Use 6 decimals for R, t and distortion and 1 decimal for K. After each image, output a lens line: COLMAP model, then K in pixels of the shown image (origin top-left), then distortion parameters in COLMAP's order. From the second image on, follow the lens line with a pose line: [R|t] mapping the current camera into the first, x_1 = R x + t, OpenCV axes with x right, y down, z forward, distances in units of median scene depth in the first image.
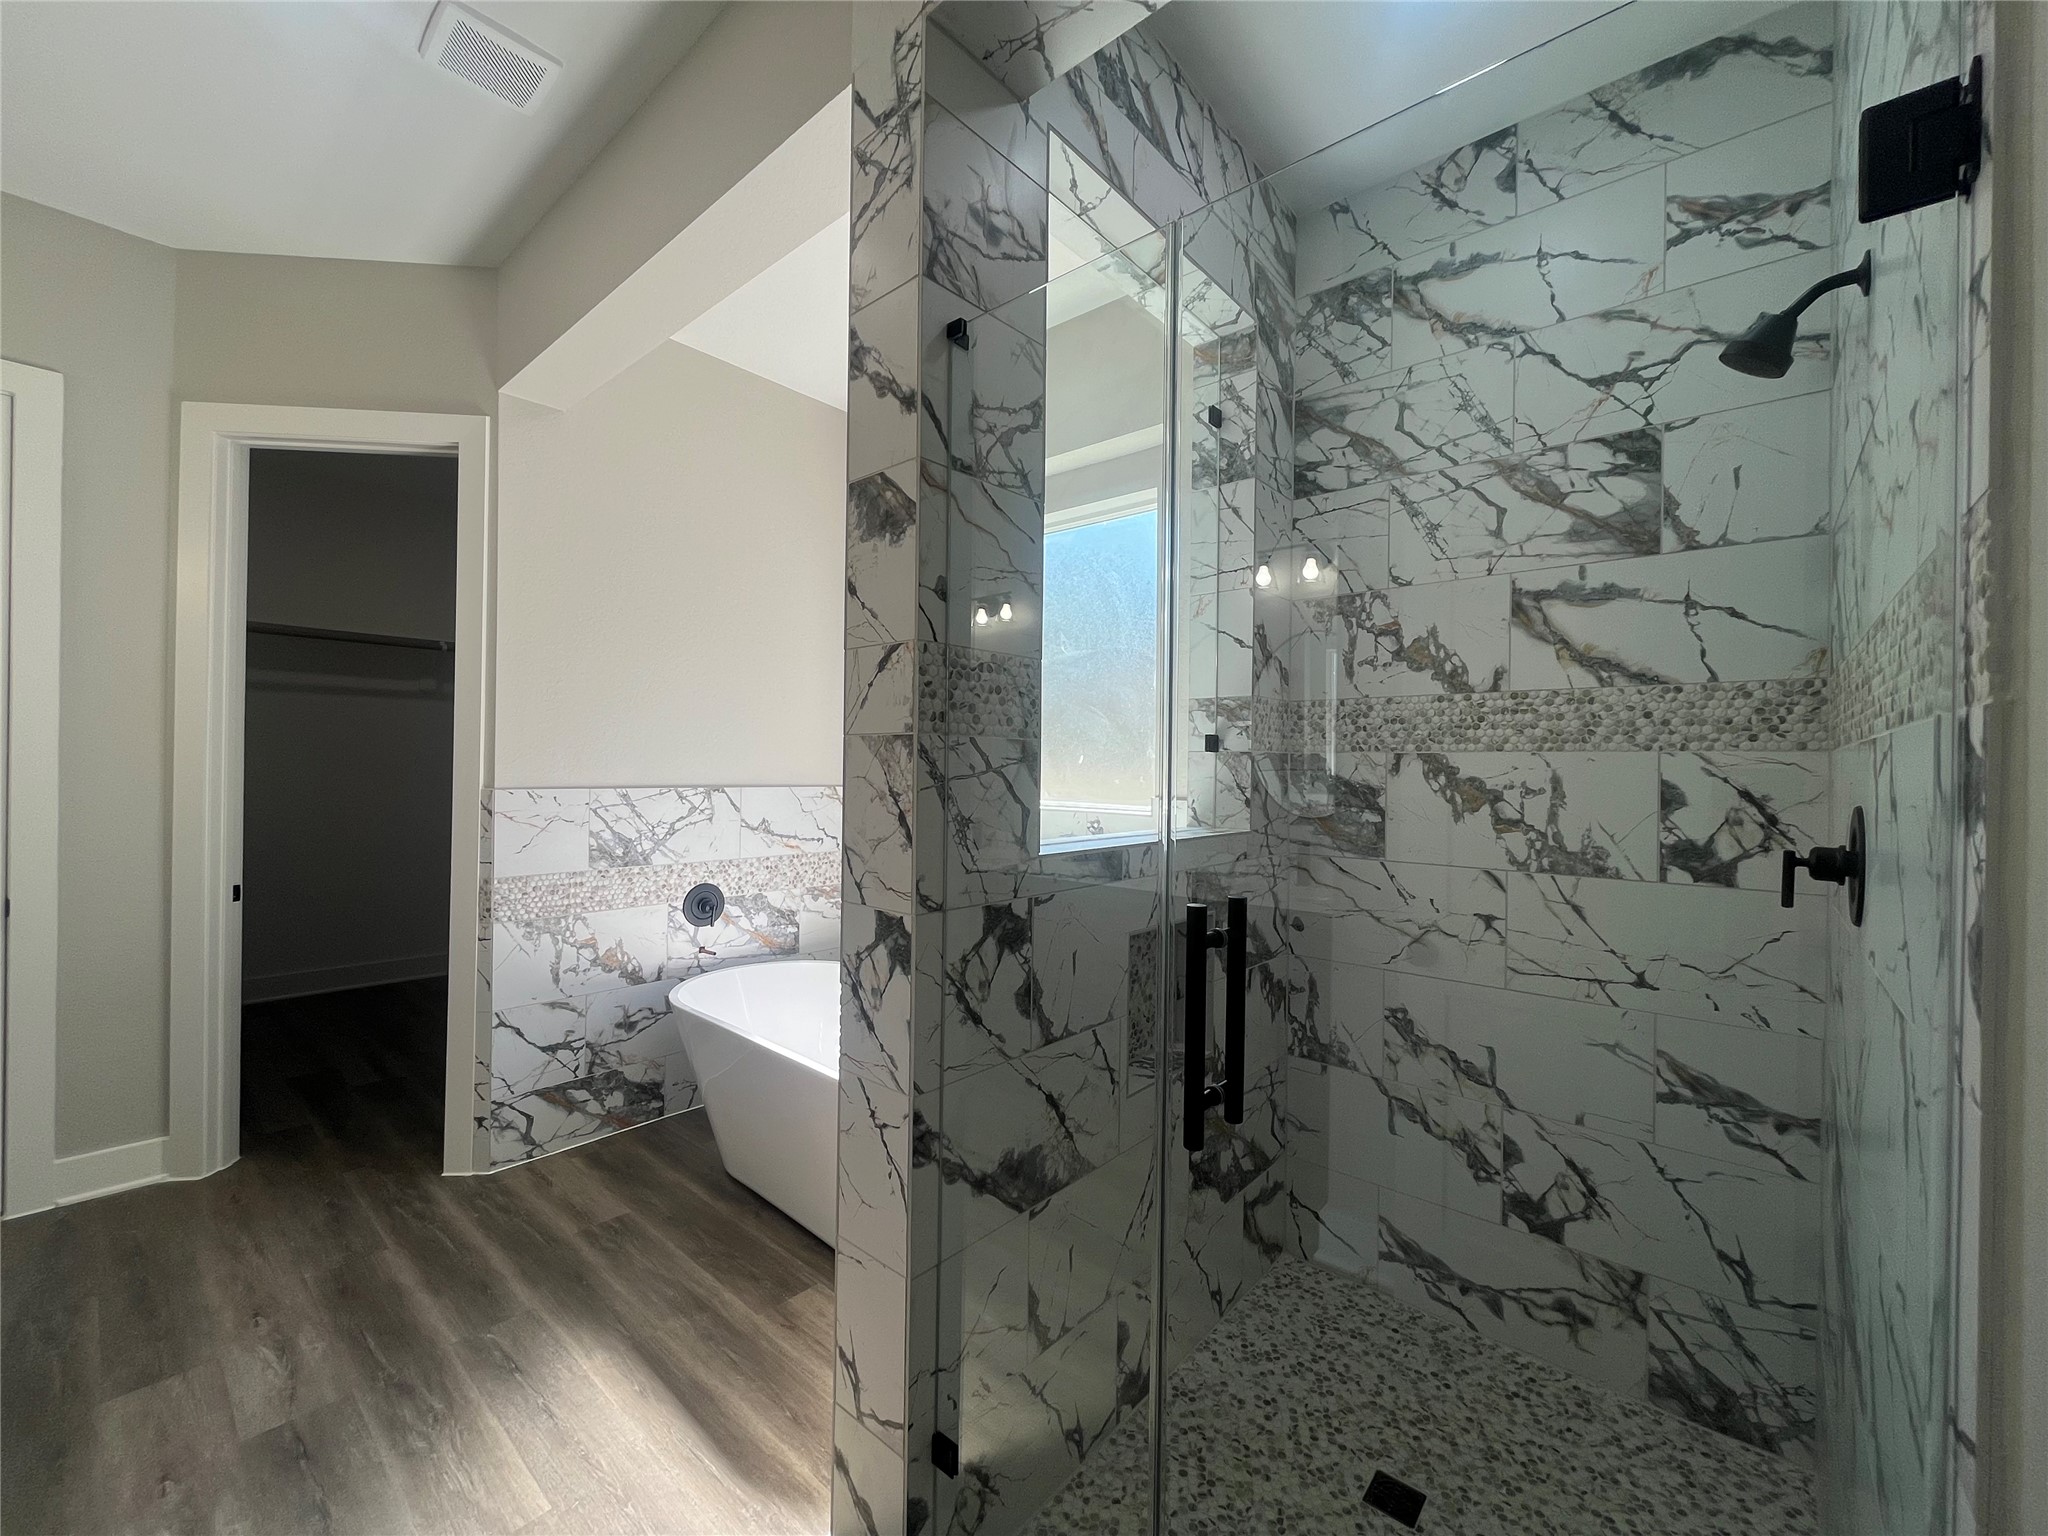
lens RADIAL K [[822.1, 0, 1027.9], [0, 822.1, 766.2], [0, 0, 1]] dist [-0.003612, 0.000559]
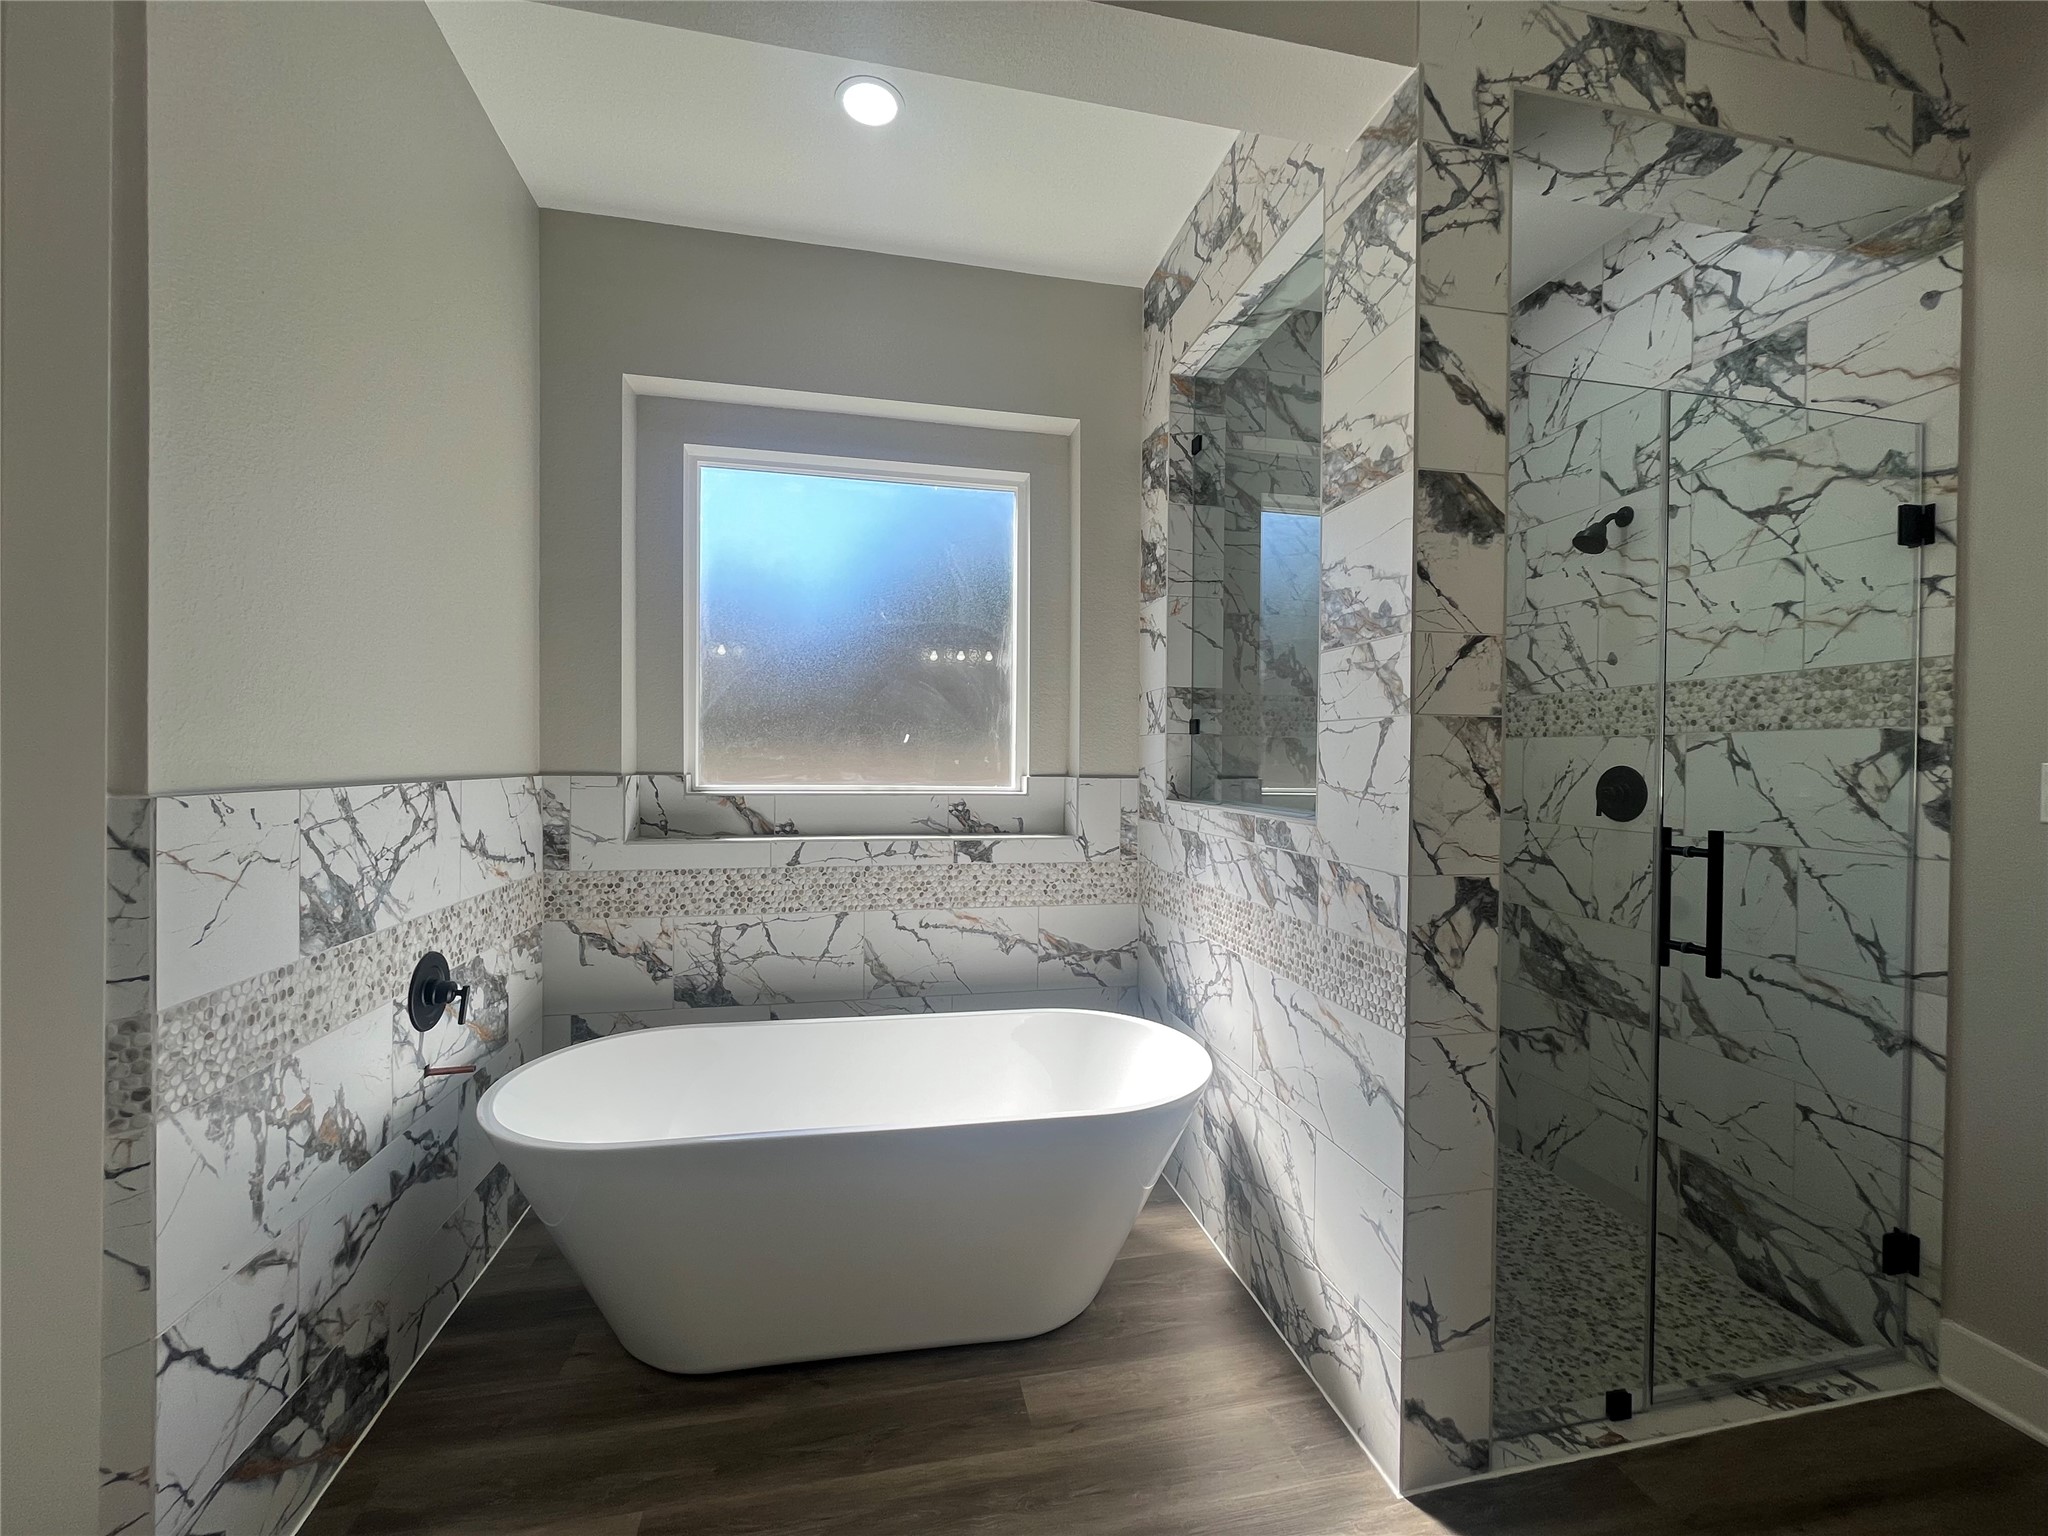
lens RADIAL K [[822.1, 0, 1023.9], [0, 822.1, 766.4], [0, 0, 1]] dist [-0.003612, 0.000559]
pose [[0.604948, -0.015514, 0.796114, -0.861458], [-0.002167, 0.999774, 0.021129, 0.004147], [-0.796262, -0.014507, 0.604778, 0.494409]]
